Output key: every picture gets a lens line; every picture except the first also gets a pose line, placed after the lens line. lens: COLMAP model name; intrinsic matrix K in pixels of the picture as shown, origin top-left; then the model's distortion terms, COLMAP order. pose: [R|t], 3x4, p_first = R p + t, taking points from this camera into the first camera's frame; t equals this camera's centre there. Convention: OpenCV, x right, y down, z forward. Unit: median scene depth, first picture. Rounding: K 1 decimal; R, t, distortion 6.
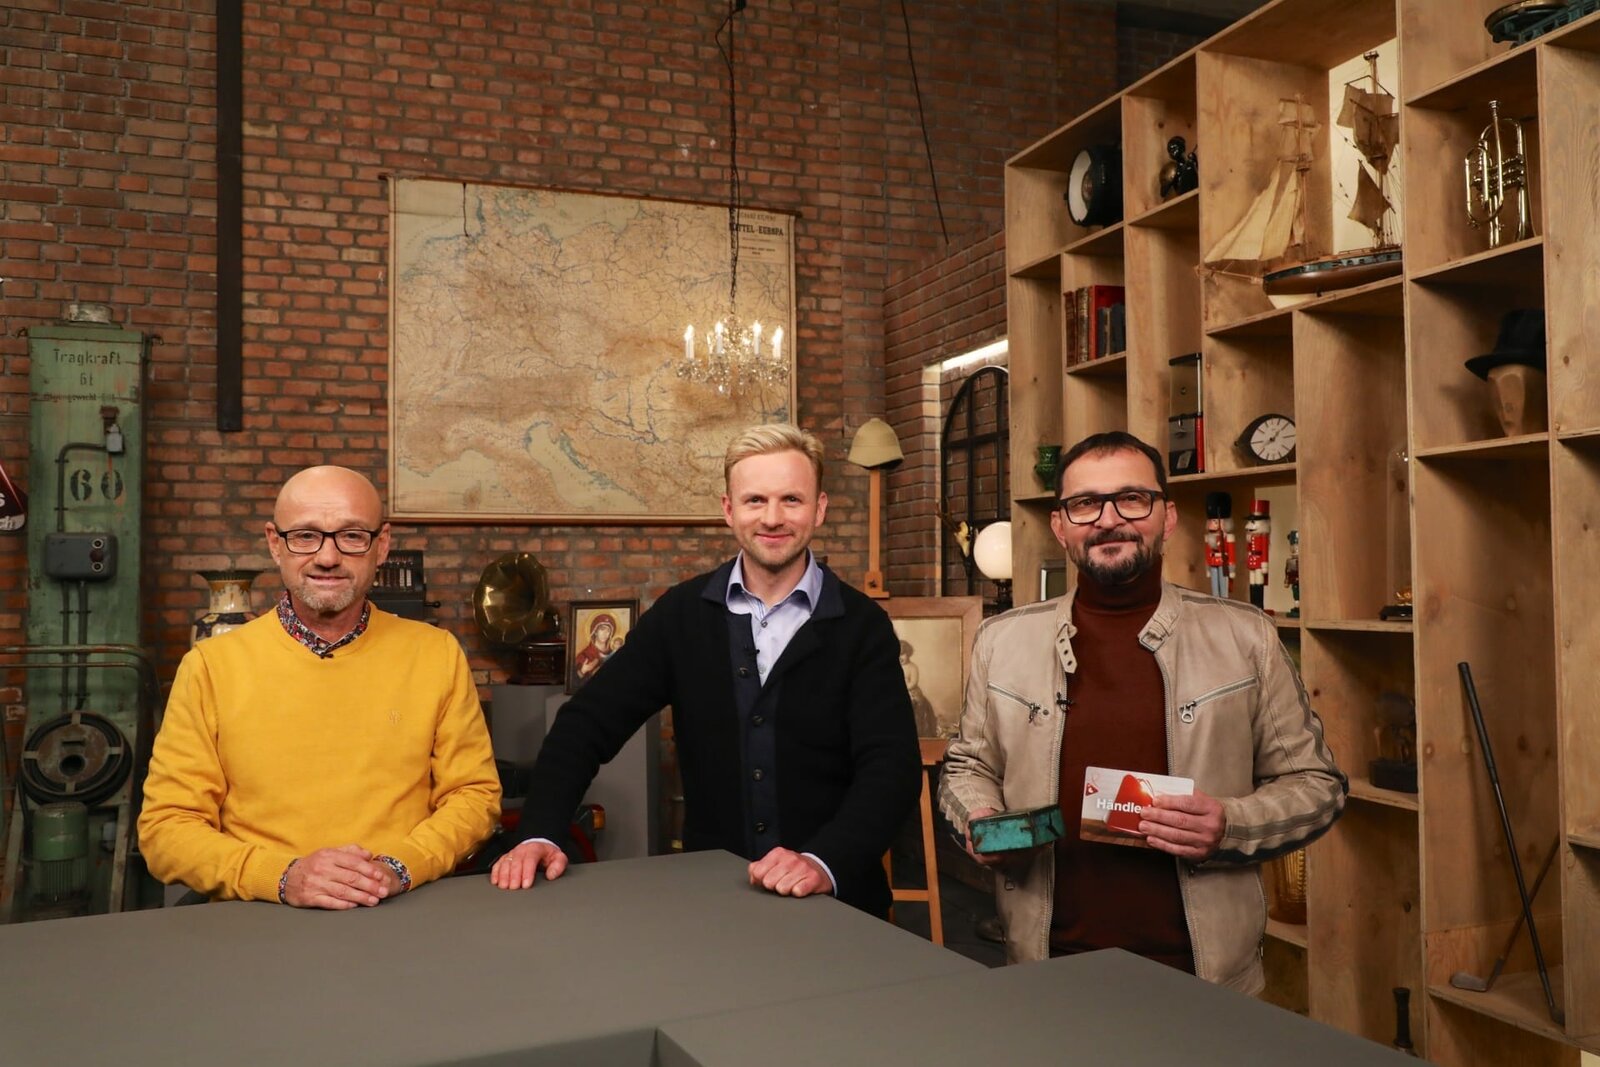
lens RADIAL K [[1305.3, 0, 808.1], [0, 1305.3, 539.3], [0, 0, 1]] dist [-0.002512, 0.006453]
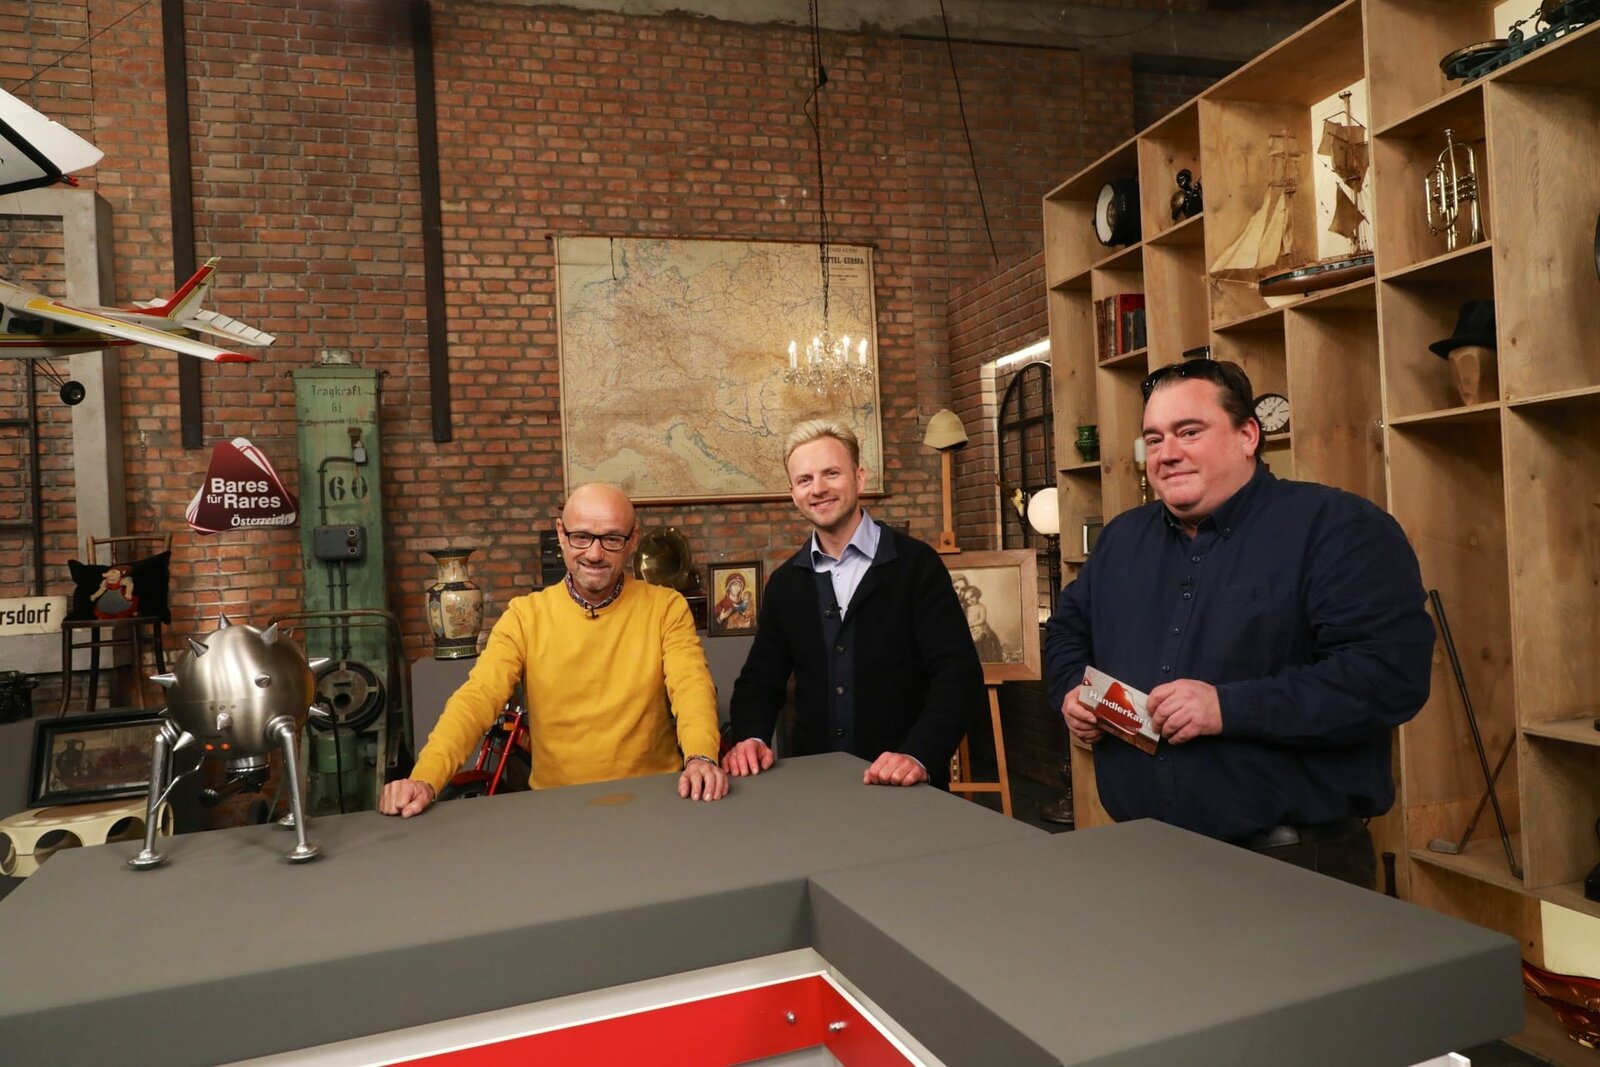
lens RADIAL K [[1061.5, 0, 805.3], [0, 1061.5, 536.4], [0, 0, 1]] dist [-0.000768, 0.003822]
pose [[0.996097, -0.037046, -0.080117, -0.003571], [0.039362, 0.998846, 0.027515, -0.003799], [0.079005, -0.030561, 0.996406, -0.023387]]
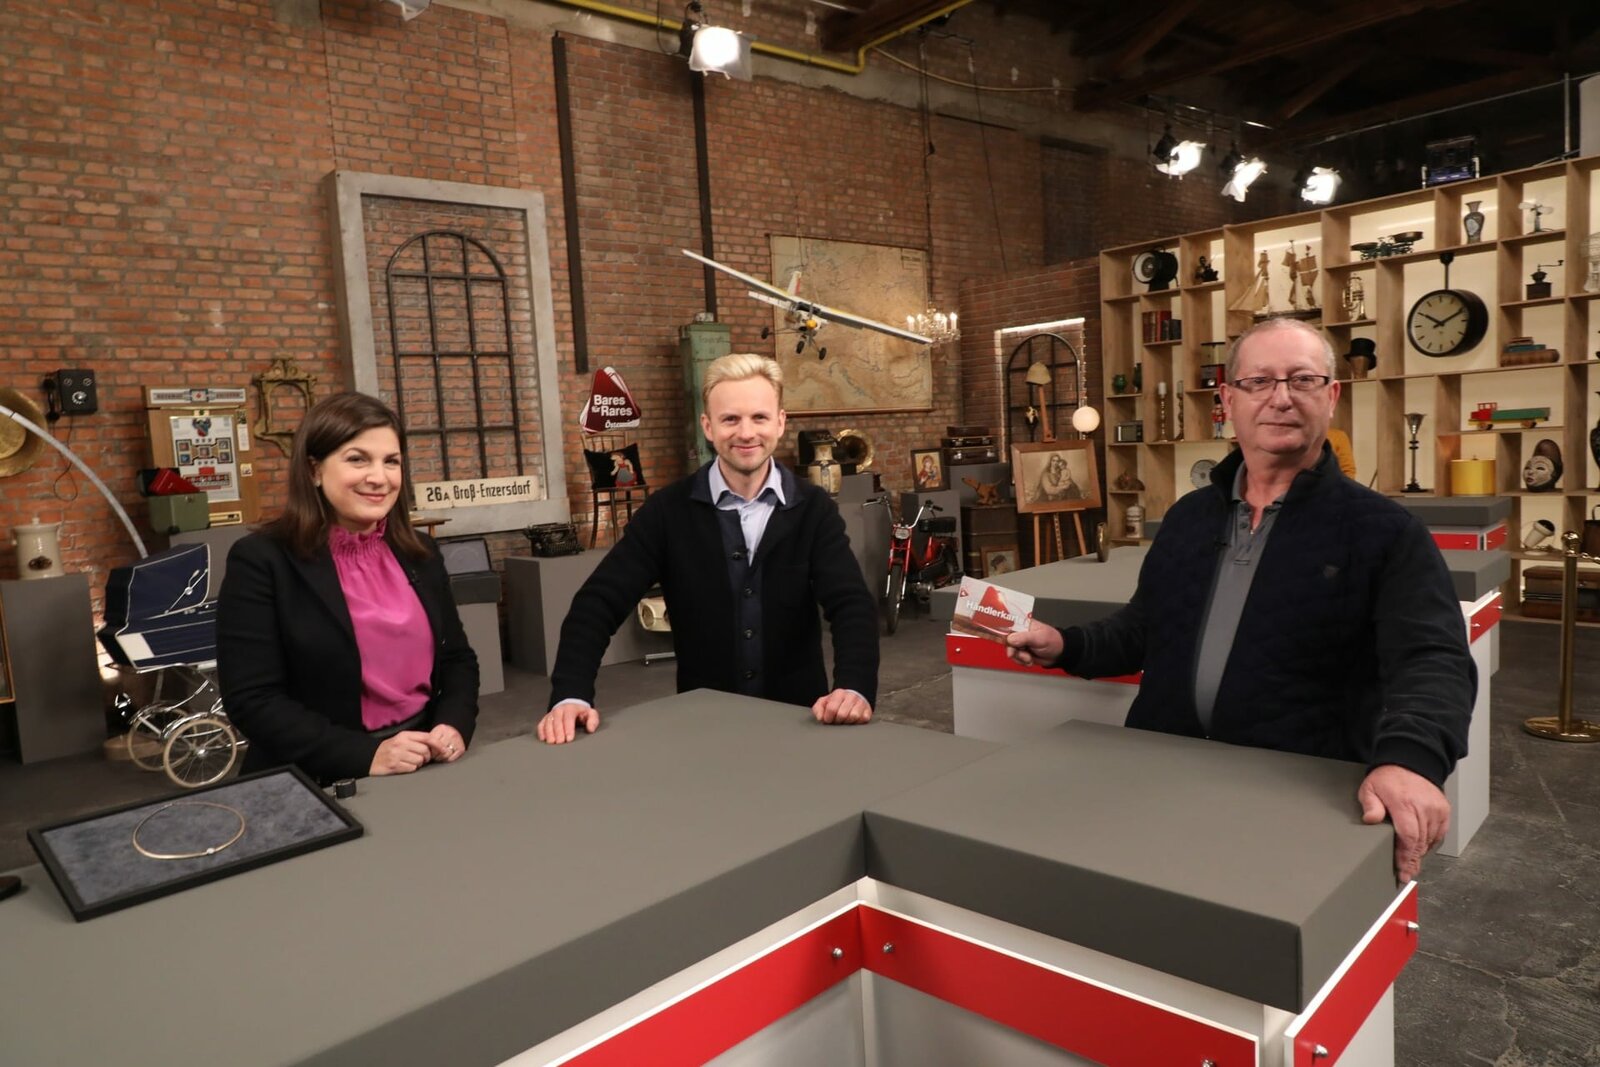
lens RADIAL K [[1061.5, 0, 798.7], [0, 1061.5, 533.8], [0, 0, 1]] dist [-0.000768, 0.003822]
pose [[0.939217, -0.072266, 0.335632, -0.848314], [0.033596, 0.992250, 0.119631, -0.027856], [-0.341676, -0.101084, 0.934366, -0.524190]]
